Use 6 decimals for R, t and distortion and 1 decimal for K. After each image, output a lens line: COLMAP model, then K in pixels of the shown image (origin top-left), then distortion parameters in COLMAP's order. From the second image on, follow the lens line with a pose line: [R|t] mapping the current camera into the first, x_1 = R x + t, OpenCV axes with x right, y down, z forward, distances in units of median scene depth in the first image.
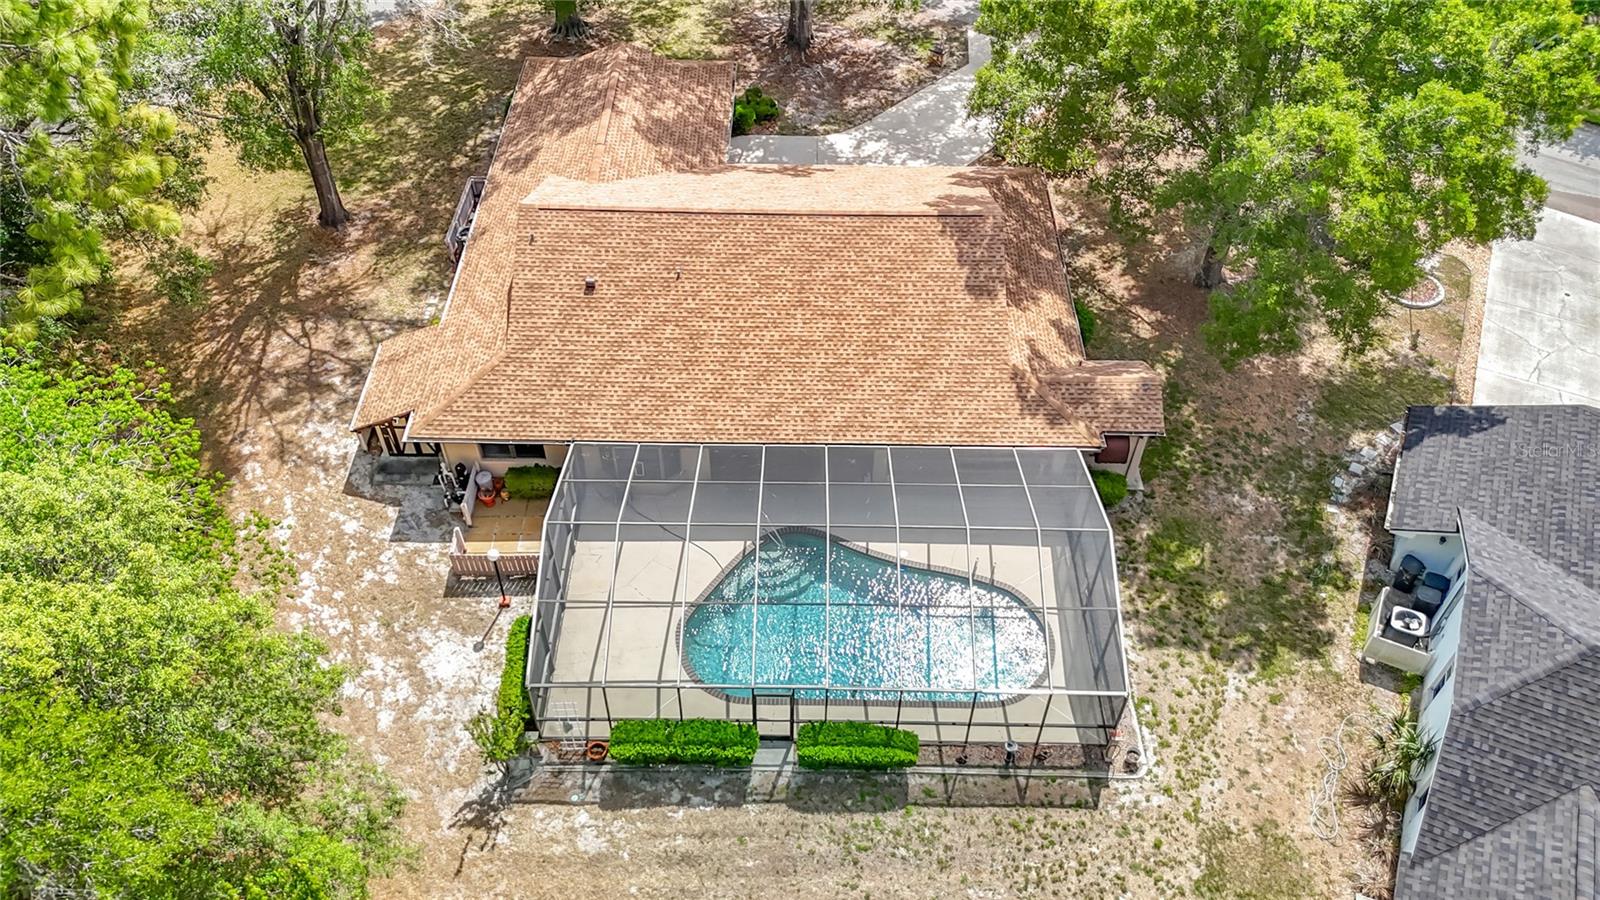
lens RADIAL K [[1221.2, 0, 793.5], [0, 1221.2, 488.5], [0, 0, 1]] dist [0.091134, -0.104381]
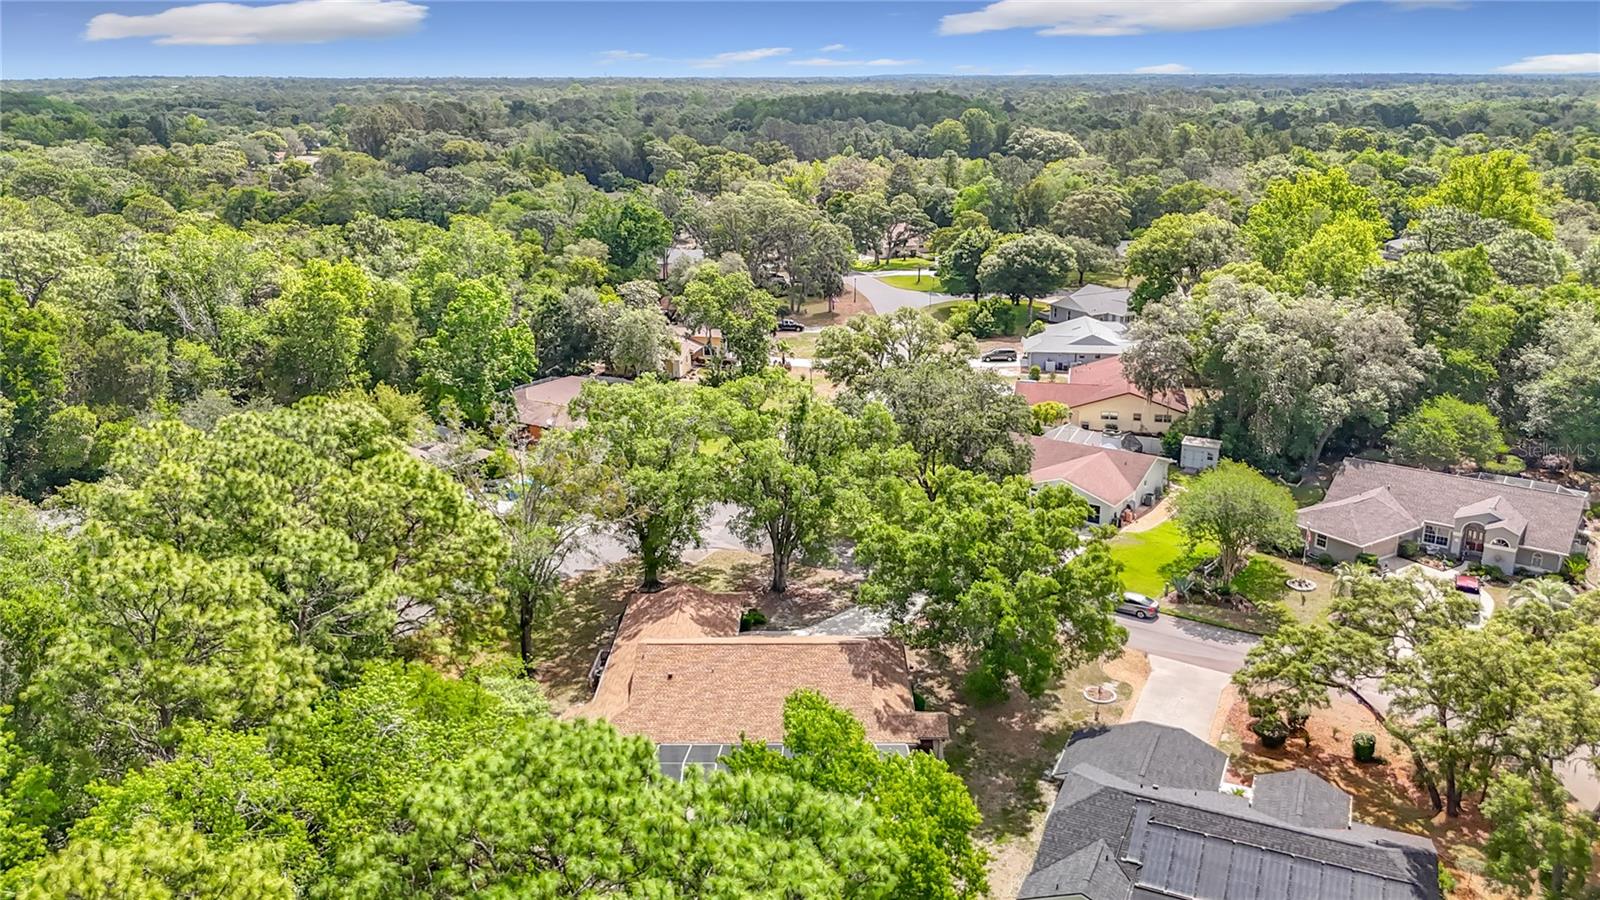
lens RADIAL K [[1204.2, 0, 797.2], [0, 1204.2, 471.6], [0, 0, 1]] dist [0.084684, -0.097418]
pose [[0.999905, -0.013477, -0.002782, 0.059387], [0.010398, 0.872345, -0.488780, 0.543825], [0.009014, 0.488704, 0.872403, -0.965142]]
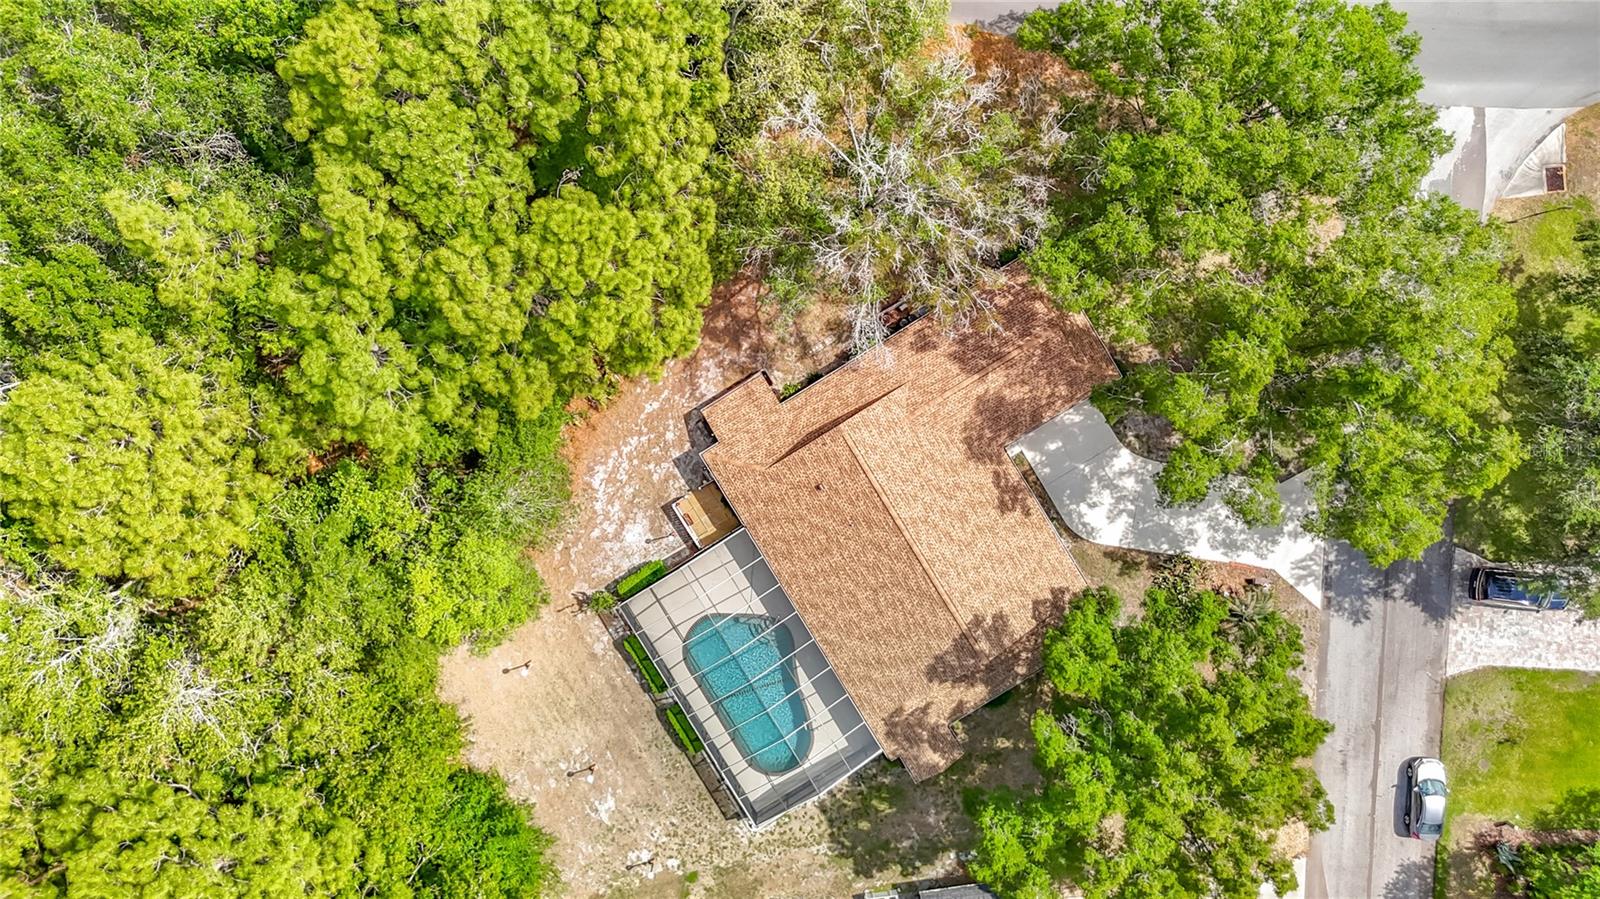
lens RADIAL K [[1204.2, 0, 797.2], [0, 1204.2, 471.1], [0, 0, 1]] dist [0.084684, -0.097418]
pose [[0.532609, 0.845788, 0.031163, -0.266612], [-0.626463, 0.369203, 0.686464, -1.393976], [0.569097, -0.385139, 0.726496, -0.289625]]
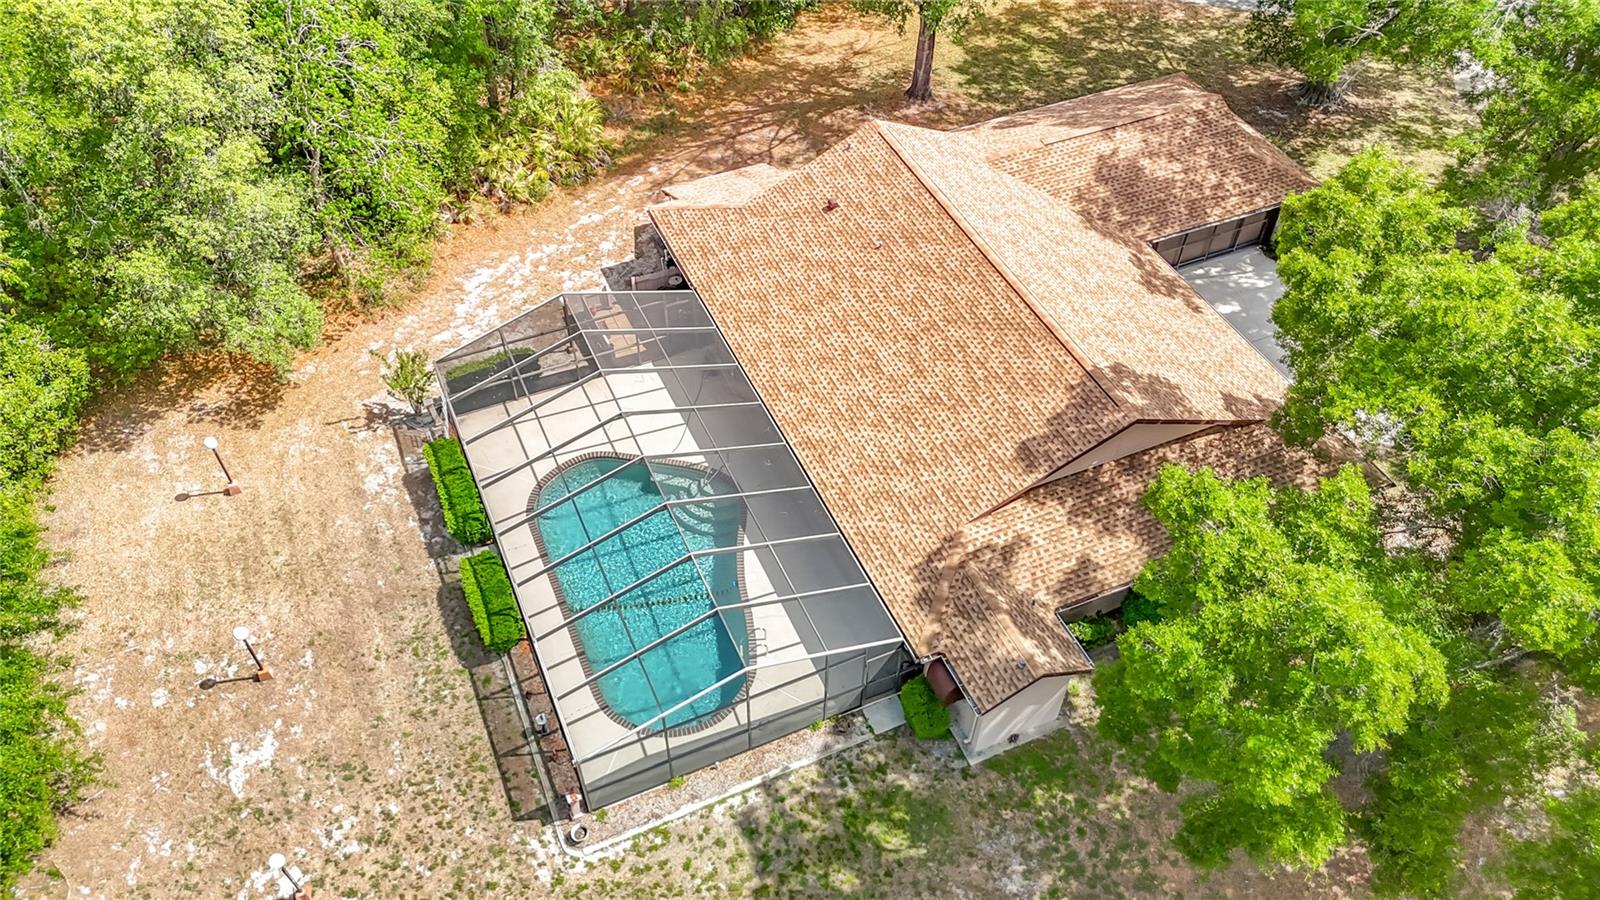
lens RADIAL K [[1204.2, 0, 797.2], [0, 1204.2, 471.6], [0, 0, 1]] dist [0.084684, -0.097418]
pose [[0.414077, 0.670621, -0.615473, 0.626111], [-0.667896, 0.683243, 0.295117, -0.303573], [0.618429, 0.288871, 0.730820, 0.301284]]
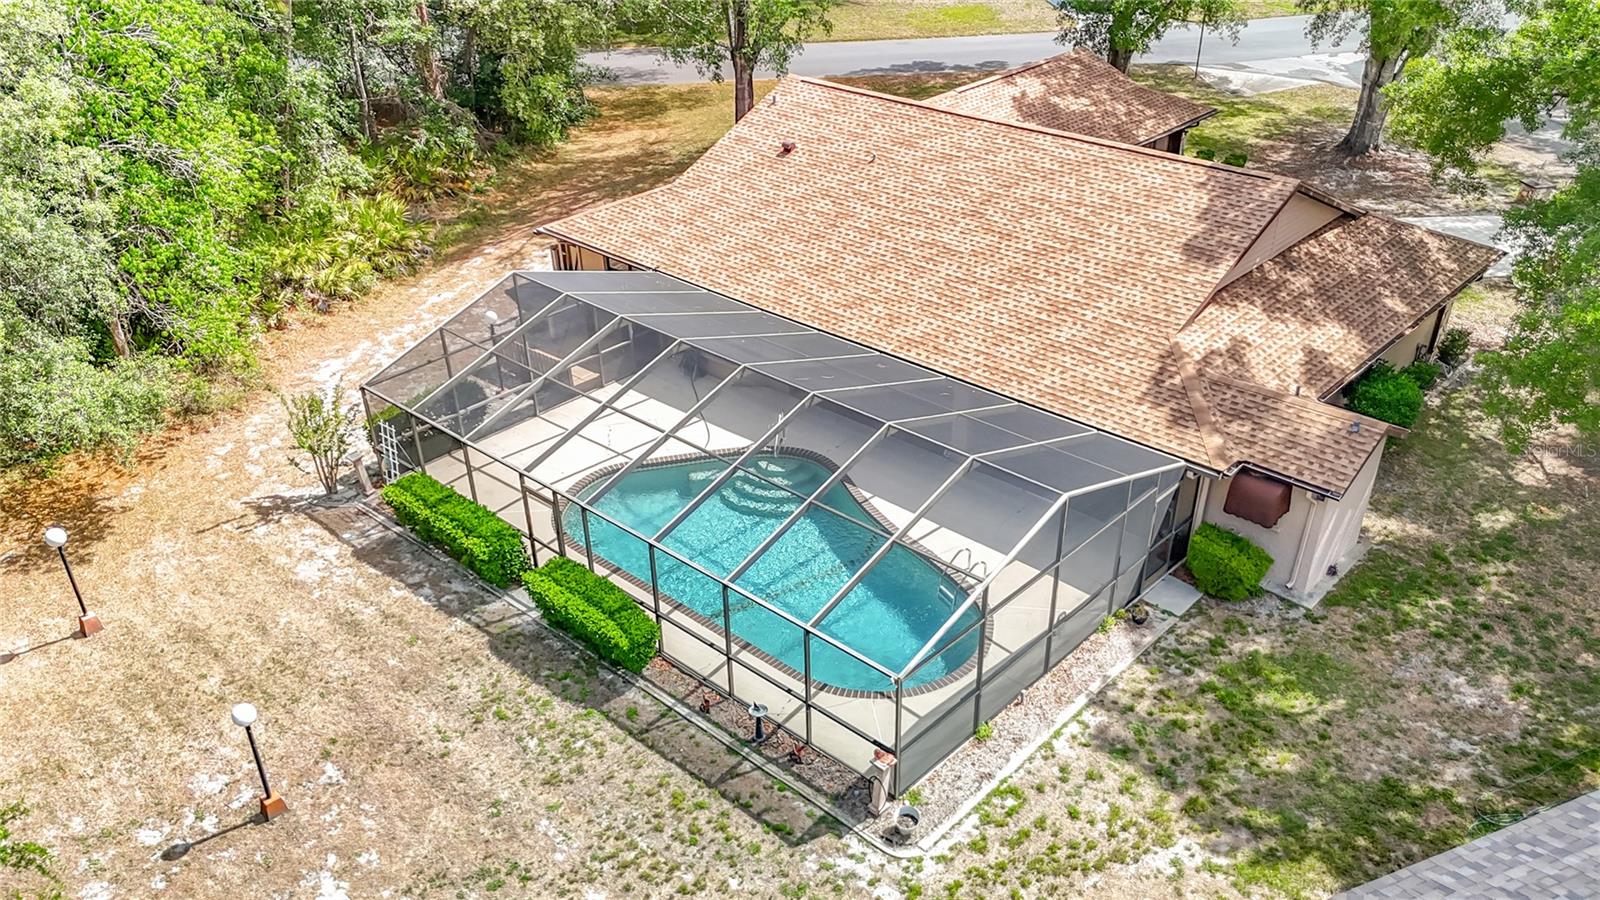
lens RADIAL K [[1254.2, 0, 793.8], [0, 1254.2, 540.2], [0, 0, 1]] dist [0.061711, -0.082684]
pose [[0.738171, 0.353185, -0.574773, 0.462834], [-0.476295, 0.876227, -0.073275, 0.145151], [0.477752, 0.327851, 0.815026, 0.373526]]
